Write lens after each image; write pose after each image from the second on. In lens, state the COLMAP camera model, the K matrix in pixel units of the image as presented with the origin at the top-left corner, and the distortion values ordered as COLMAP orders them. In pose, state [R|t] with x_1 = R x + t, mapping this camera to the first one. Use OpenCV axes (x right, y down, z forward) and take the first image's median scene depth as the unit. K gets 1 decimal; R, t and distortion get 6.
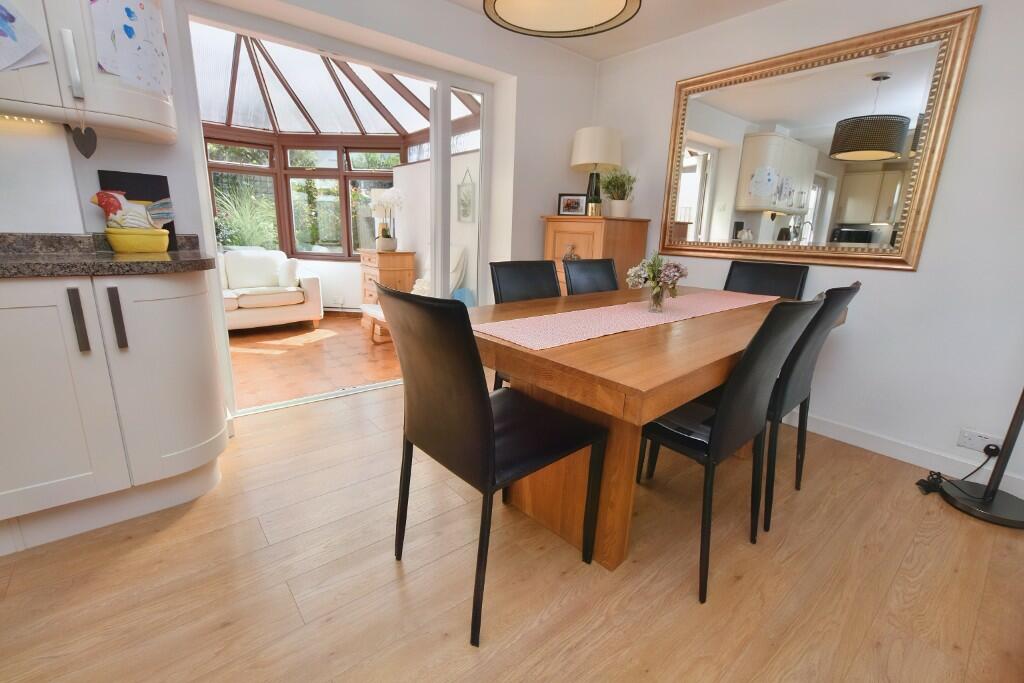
lens RADIAL K [[456.2, 0, 512.0], [0, 456.2, 341.5], [0, 0, 1]] dist [-0.001029, -0.000104]
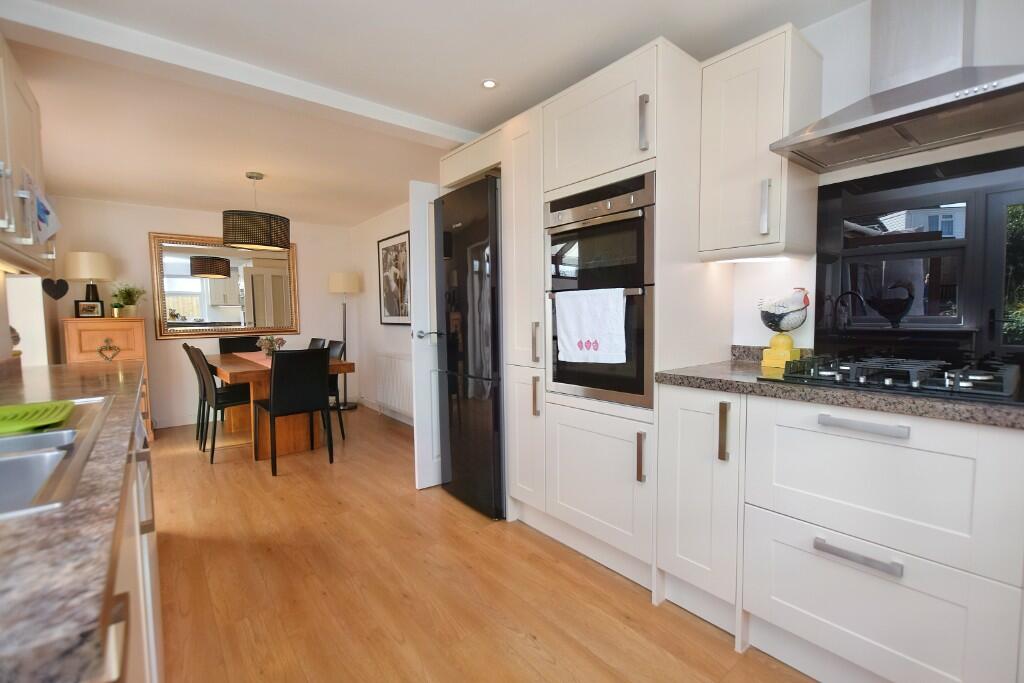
lens RADIAL K [[456.2, 0, 512.0], [0, 456.2, 341.5], [0, 0, 1]] dist [-0.001029, -0.000104]
pose [[-0.001995, -0.089664, 0.995970, -0.552167], [0.260014, 0.961669, 0.087097, -0.007708], [-0.965603, 0.259140, 0.021395, -0.070202]]
